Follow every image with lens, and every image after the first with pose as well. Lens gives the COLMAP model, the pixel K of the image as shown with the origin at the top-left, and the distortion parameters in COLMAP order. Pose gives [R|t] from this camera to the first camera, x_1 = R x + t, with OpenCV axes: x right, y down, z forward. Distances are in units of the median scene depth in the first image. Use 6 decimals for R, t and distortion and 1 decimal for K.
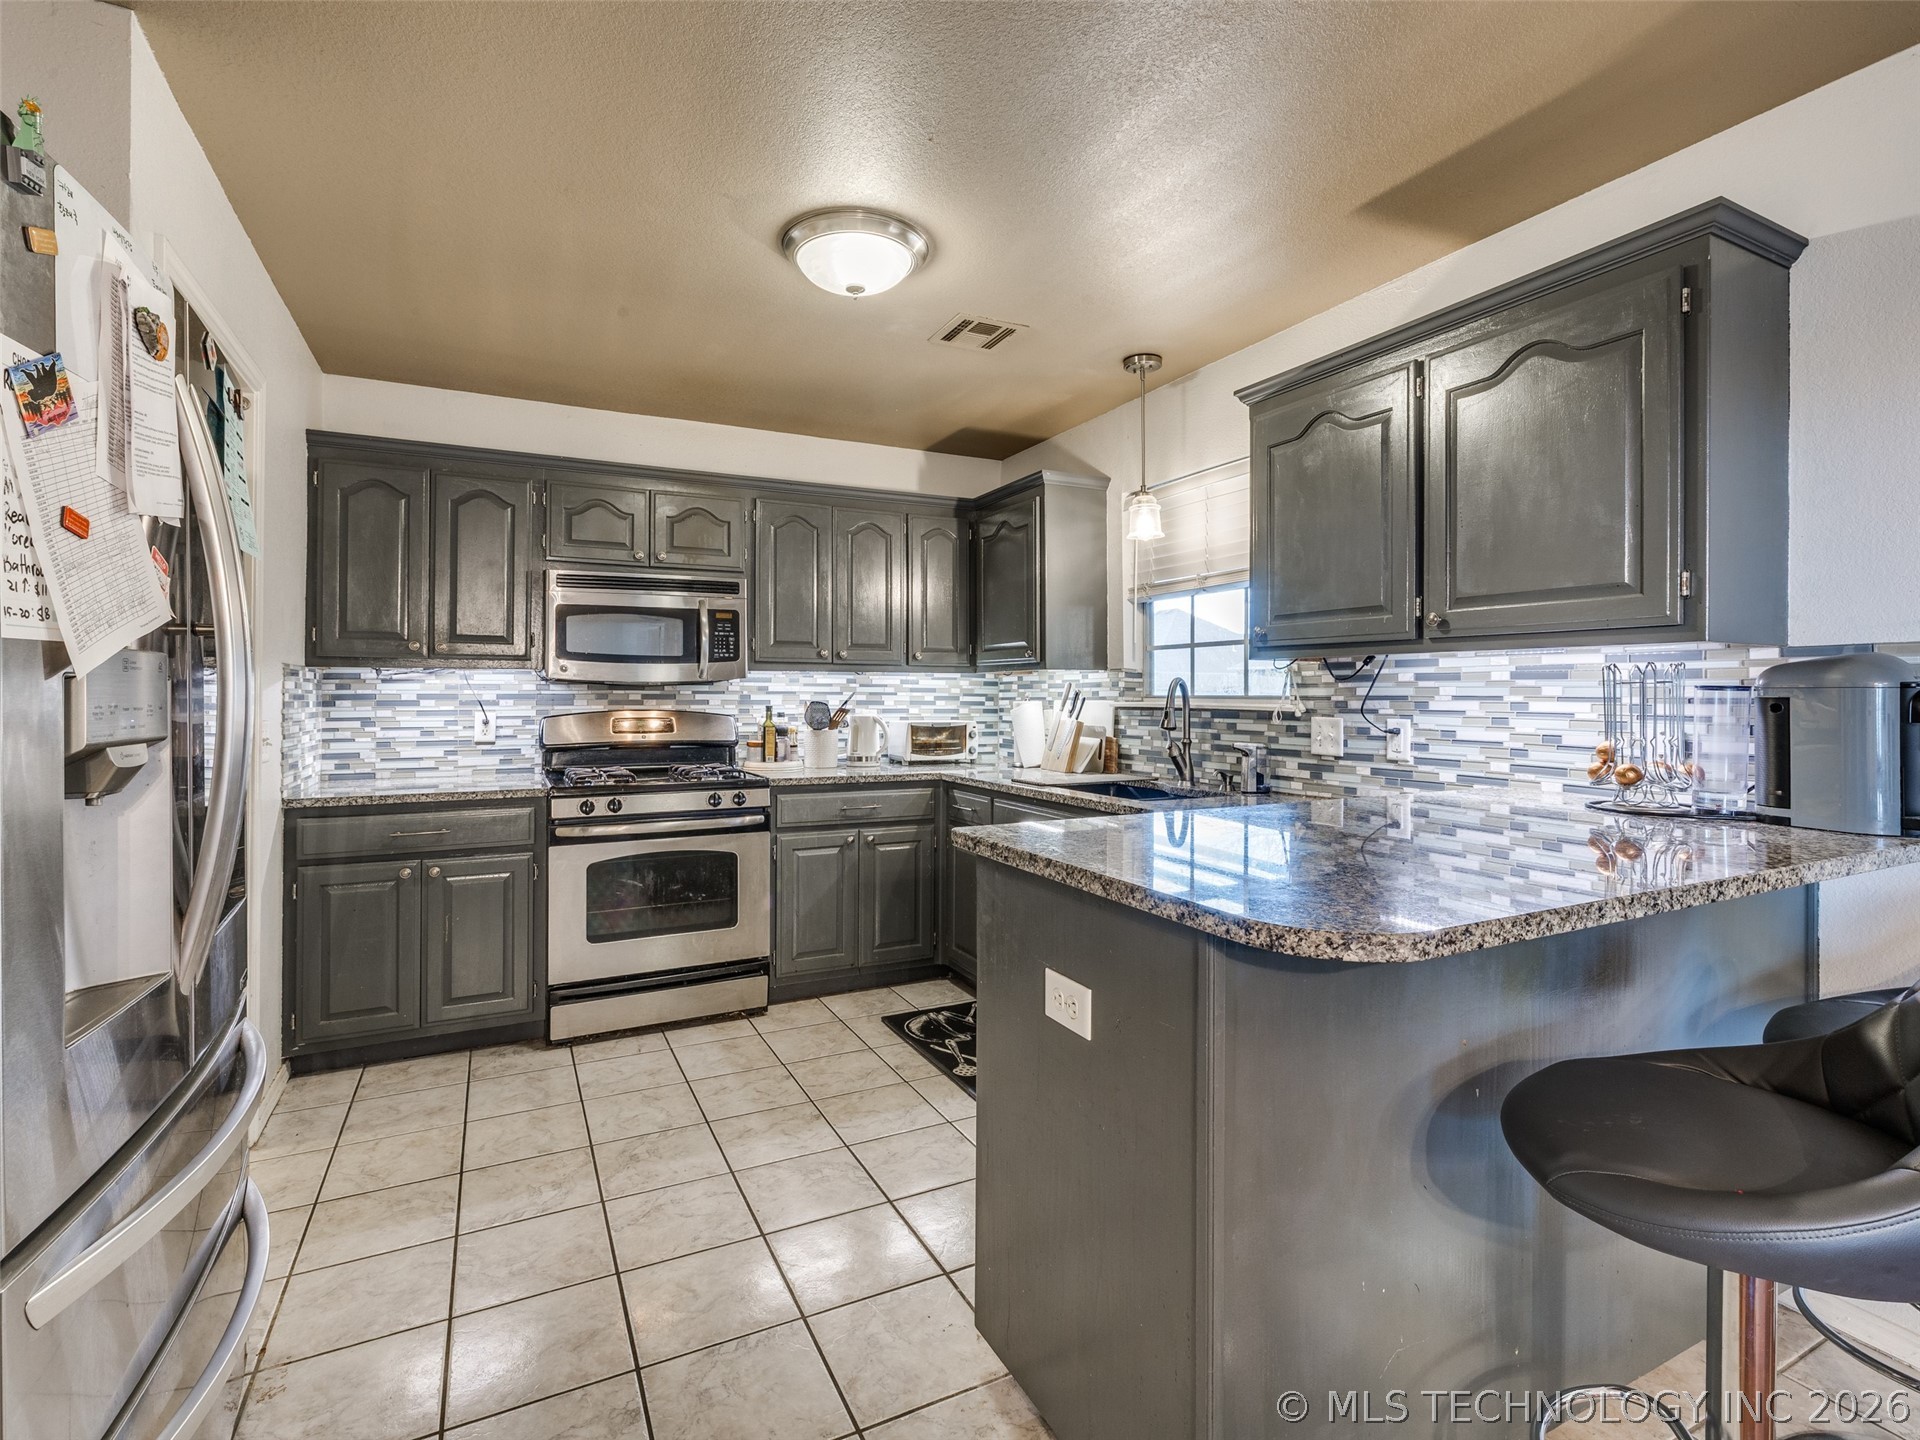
lens RADIAL K [[910.6, 0, 956.0], [0, 910.6, 685.8], [0, 0, 1]] dist [0.000116, 0.001288]
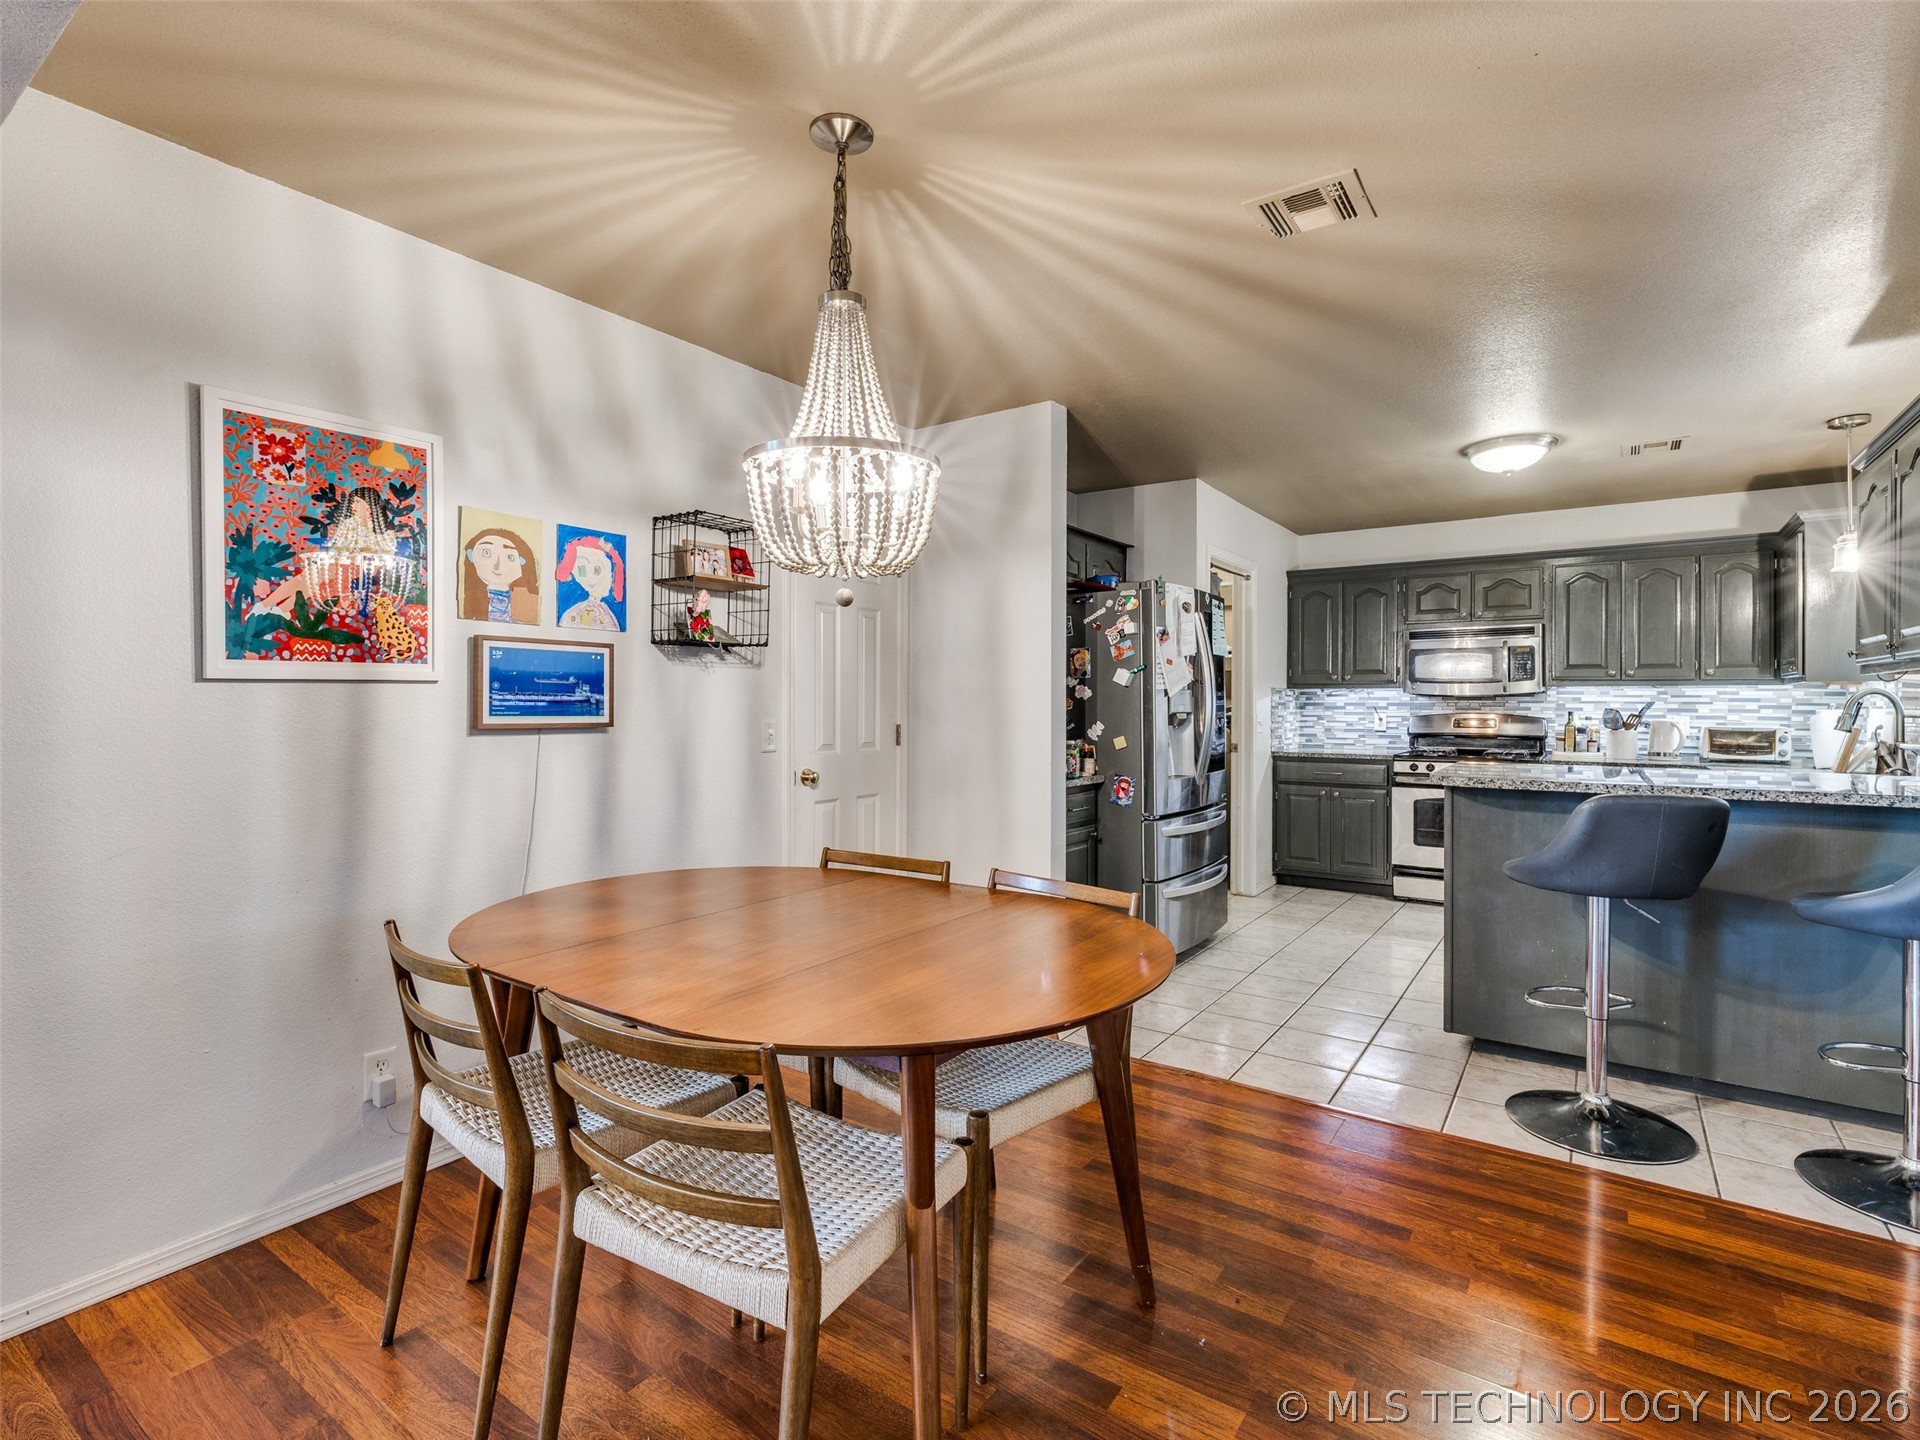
lens RADIAL K [[910.6, 0, 984.3], [0, 910.6, 718.4], [0, 0, 1]] dist [0.000116, 0.001288]
pose [[0.484041, 0.015257, -0.874912, 0.640260], [0.004735, 0.999788, 0.020054, 0.000409], [0.875032, -0.013849, 0.483866, -0.499647]]
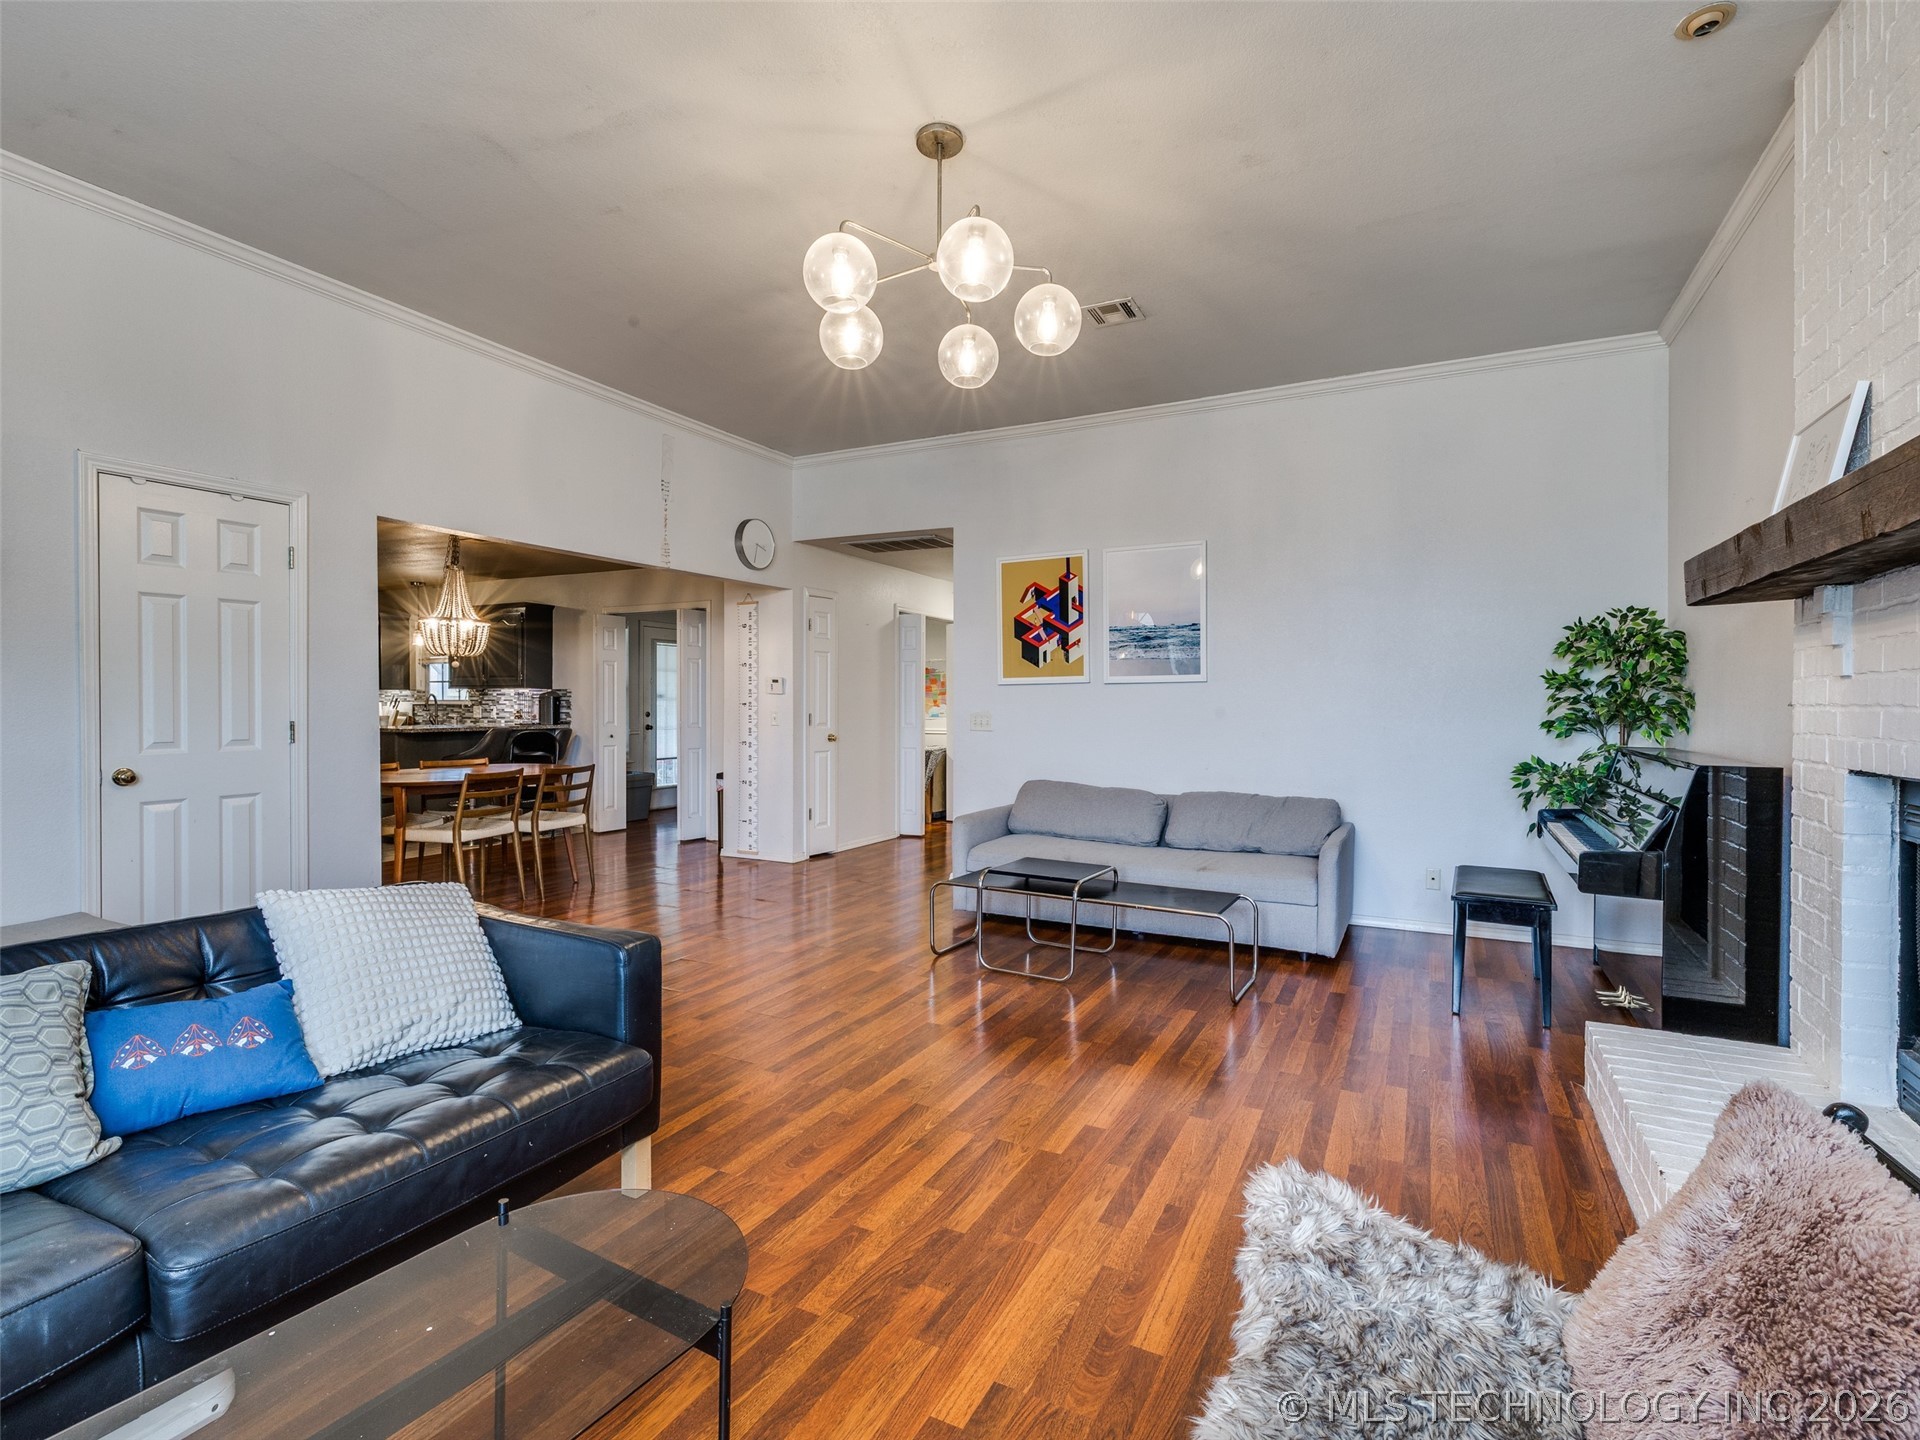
lens RADIAL K [[910.6, 0, 973.8], [0, 910.6, 712.2], [0, 0, 1]] dist [0.000116, 0.001288]
pose [[0.801233, -0.004672, 0.598335, -0.111688], [-0.006223, 0.999850, 0.016141, -0.007126], [-0.598321, -0.016656, 0.801084, -2.159188]]
